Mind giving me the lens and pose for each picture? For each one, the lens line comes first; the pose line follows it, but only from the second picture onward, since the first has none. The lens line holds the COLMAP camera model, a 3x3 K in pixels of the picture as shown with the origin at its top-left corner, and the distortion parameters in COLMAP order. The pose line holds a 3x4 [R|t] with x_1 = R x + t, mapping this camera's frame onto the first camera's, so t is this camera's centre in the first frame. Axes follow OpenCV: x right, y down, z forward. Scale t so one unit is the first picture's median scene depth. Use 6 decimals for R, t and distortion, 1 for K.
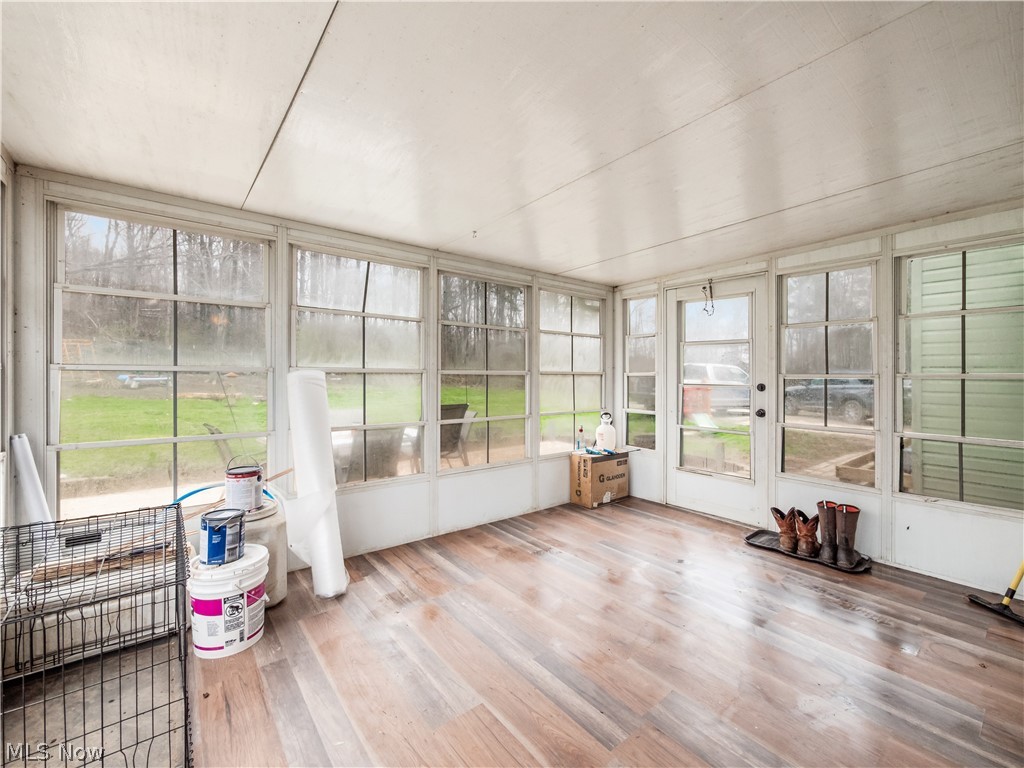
lens RADIAL K [[424.6, 0, 512.0], [0, 424.6, 384.0], [0, 0, 1]] dist [-0.004257, -0.000742]
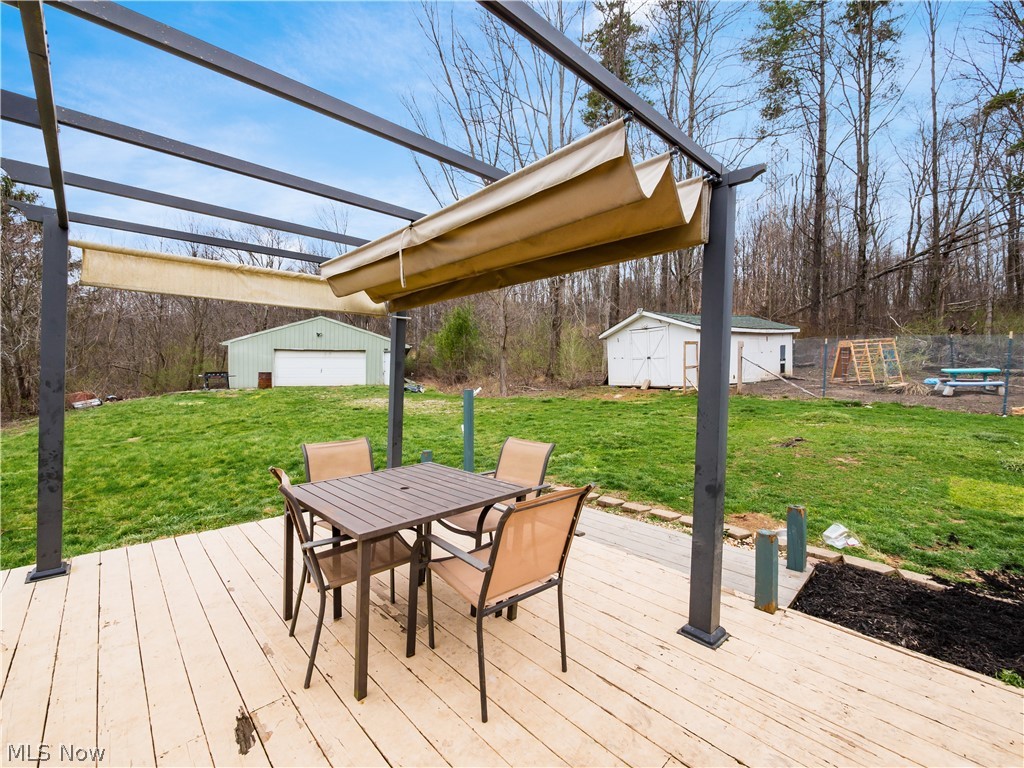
lens RADIAL K [[446.6, 0, 512.0], [0, 446.6, 384.0], [0, 0, 1]] dist [-0.004710, -0.000809]
pose [[0.083467, 0.009641, -0.996464, -0.170864], [-0.020684, 0.999755, 0.007941, -0.000744], [0.996296, 0.019948, 0.083646, 0.164009]]
